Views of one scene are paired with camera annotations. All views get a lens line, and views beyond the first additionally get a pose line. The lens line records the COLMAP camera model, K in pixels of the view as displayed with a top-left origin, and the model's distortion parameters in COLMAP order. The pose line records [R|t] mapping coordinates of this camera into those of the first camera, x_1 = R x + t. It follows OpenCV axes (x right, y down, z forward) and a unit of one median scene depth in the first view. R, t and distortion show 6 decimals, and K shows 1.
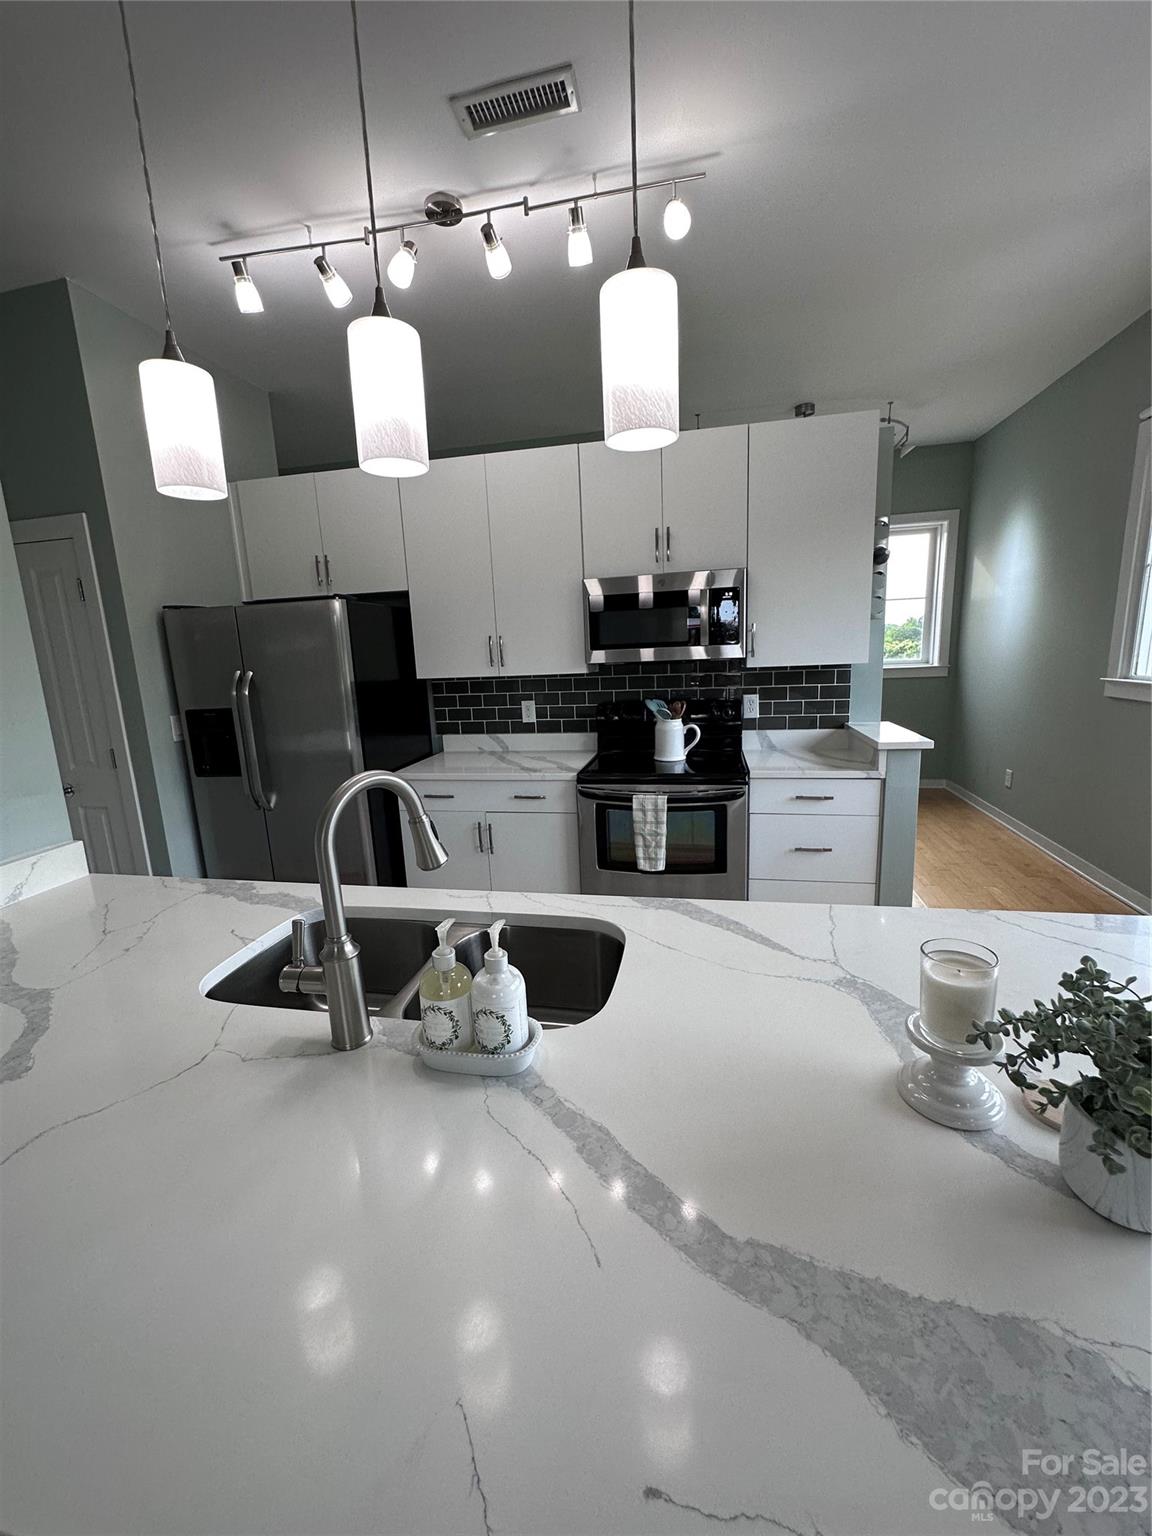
lens RADIAL K [[613.0, 0, 576.0], [0, 613.0, 768.0], [0, 0, 1]] dist [-0.003401, 0.000693]
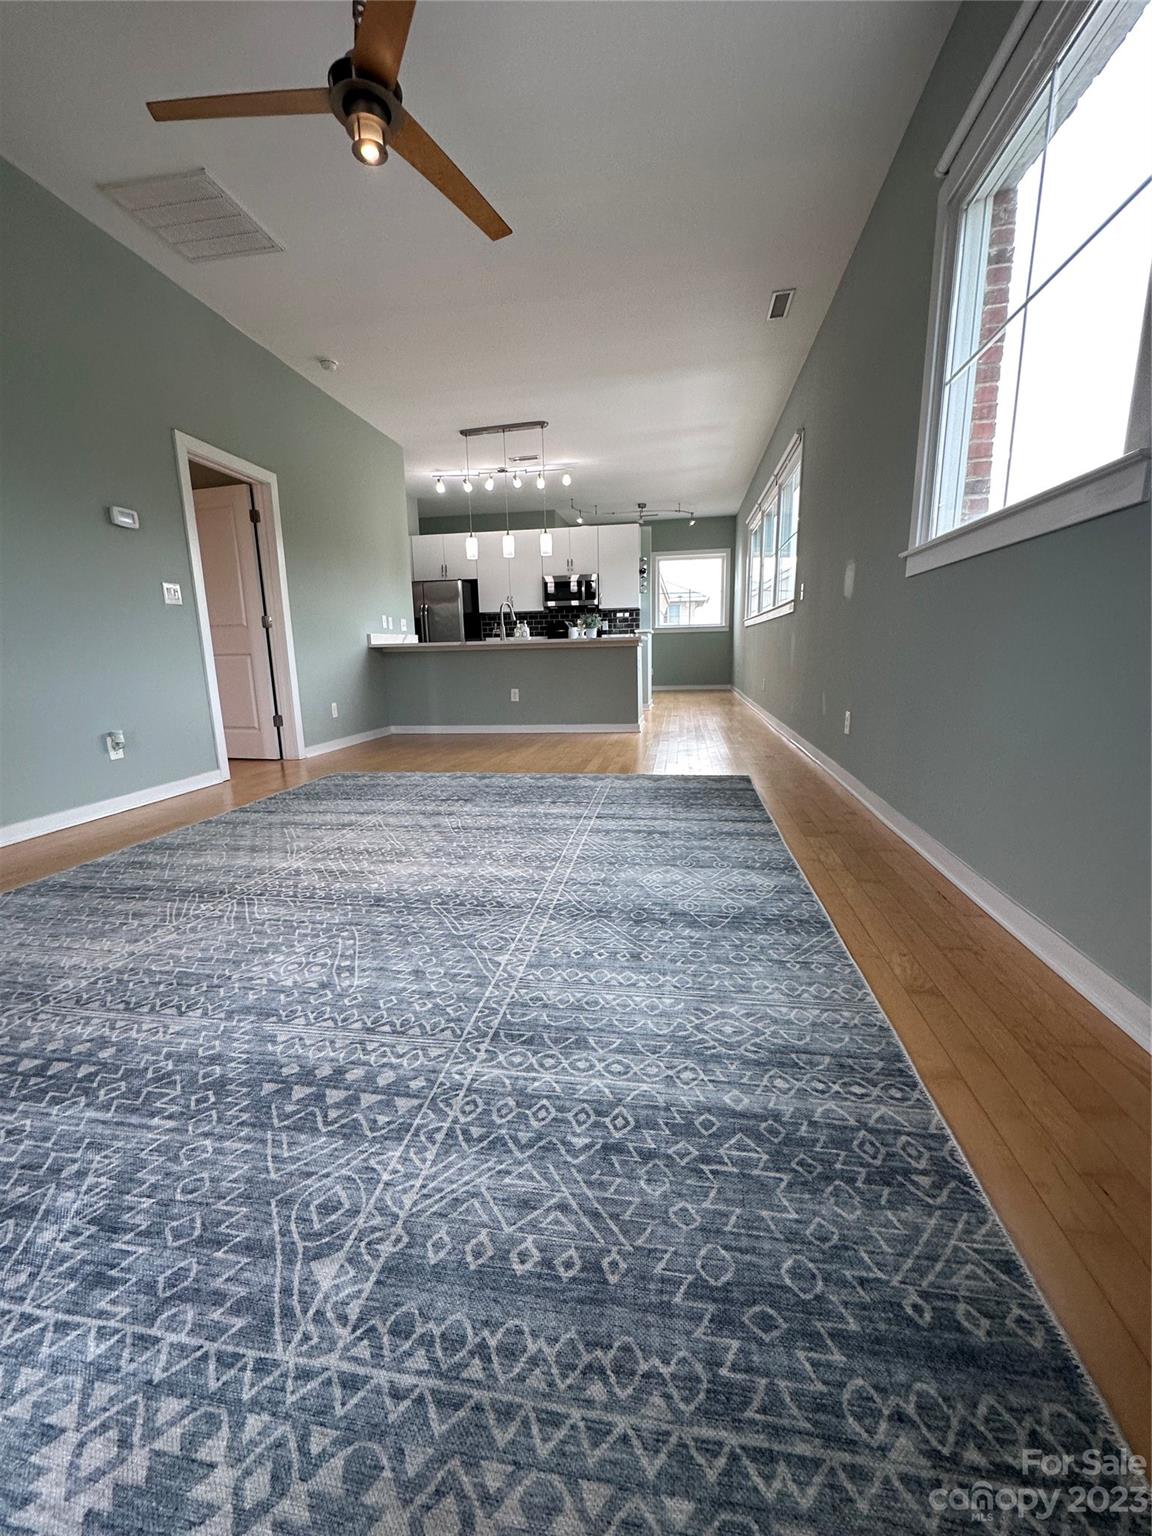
lens RADIAL K [[613.0, 0, 576.0], [0, 613.0, 768.0], [0, 0, 1]] dist [-0.003401, 0.000693]
pose [[0.998764, 0.011222, 0.048416, 0.039103], [-0.011063, 0.999932, -0.003550, 0.576717], [-0.048453, 0.003010, 0.998821, -1.803883]]
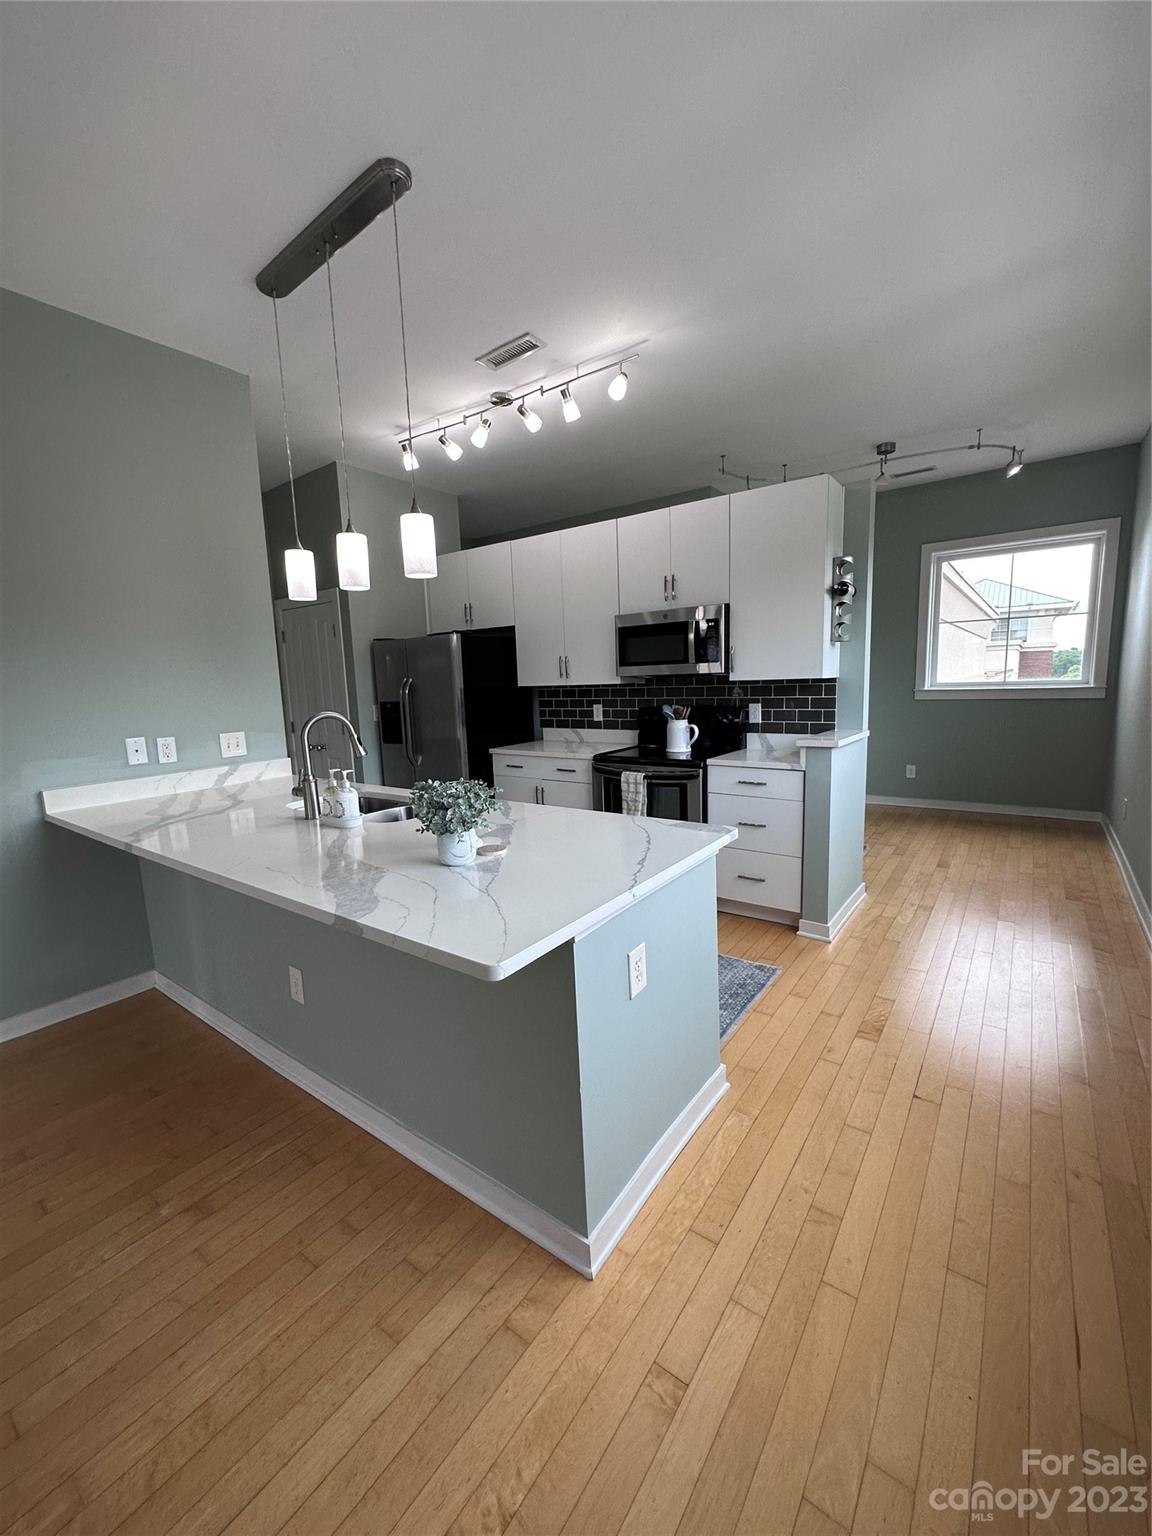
lens RADIAL K [[613.0, 0, 576.0], [0, 613.0, 768.0], [0, 0, 1]] dist [-0.003401, 0.000693]
pose [[0.911082, 0.070902, -0.406081, 0.501371], [-0.082776, 0.996499, -0.011727, 0.055291], [0.403828, 0.044299, 0.913762, -0.269759]]
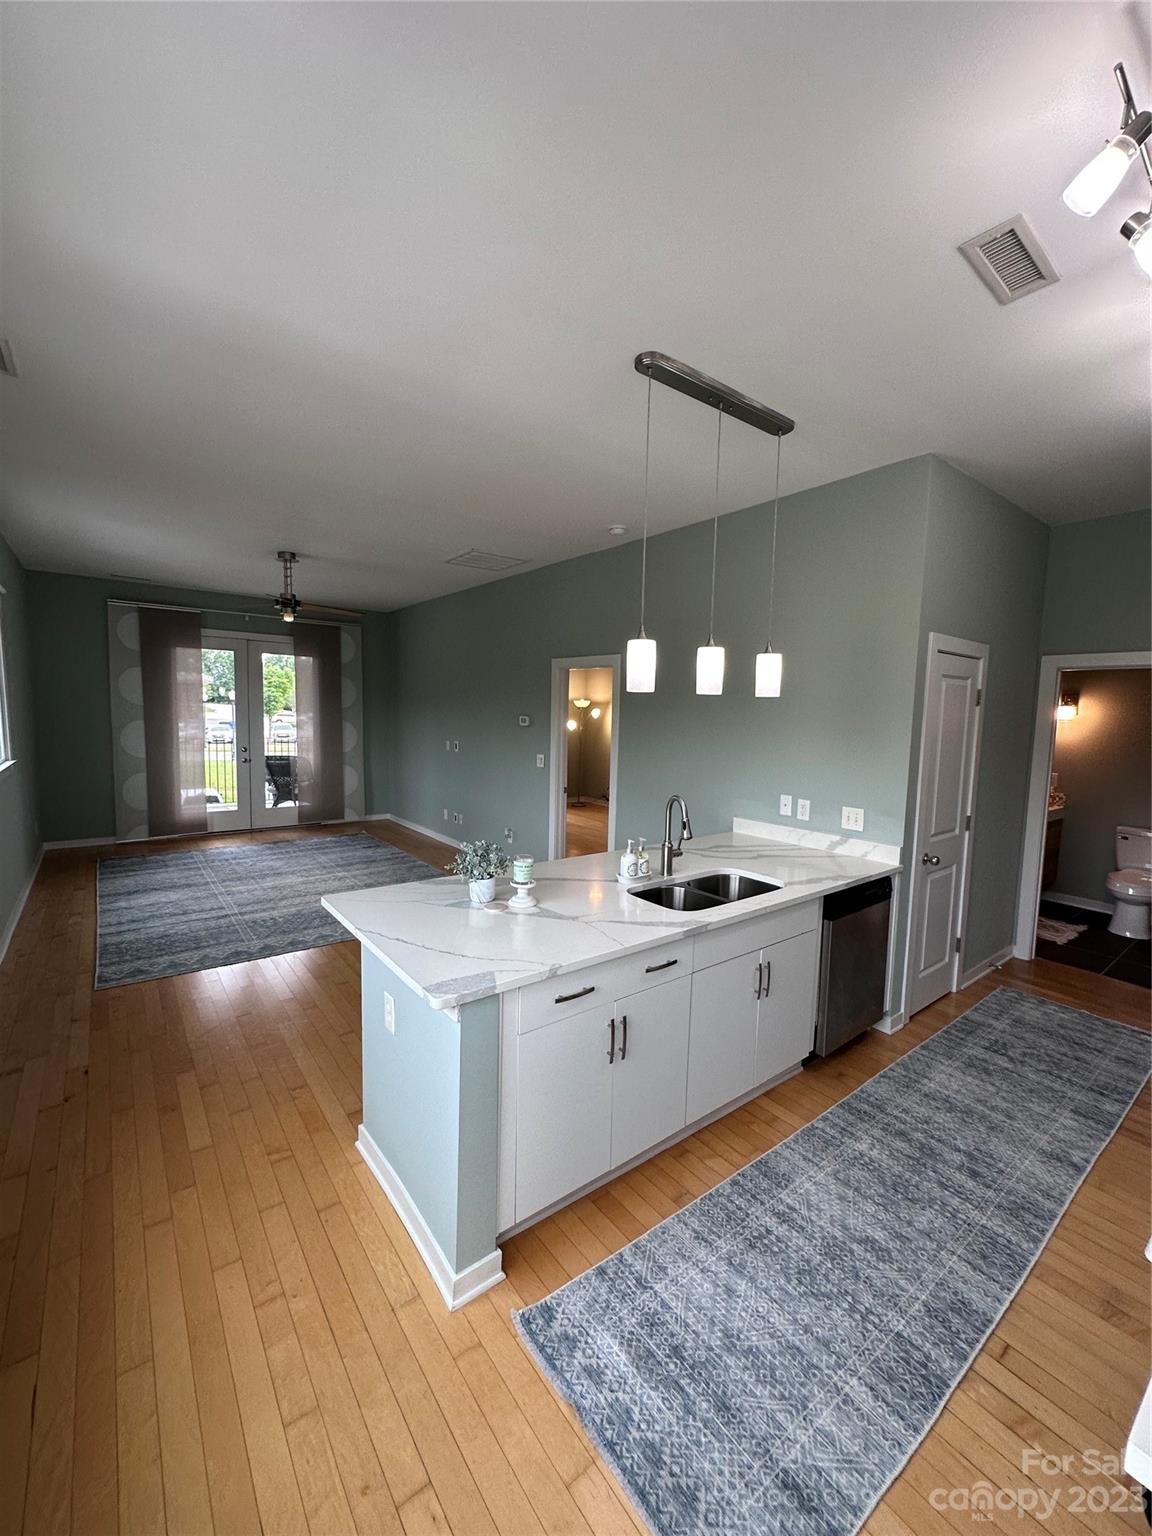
lens RADIAL K [[613.0, 0, 576.0], [0, 613.0, 768.0], [0, 0, 1]] dist [-0.003401, 0.000693]
pose [[-0.649067, 0.100453, -0.754070, 0.708798], [-0.140359, 0.958412, 0.248489, -0.253639], [0.747671, 0.267126, -0.607974, 0.756419]]
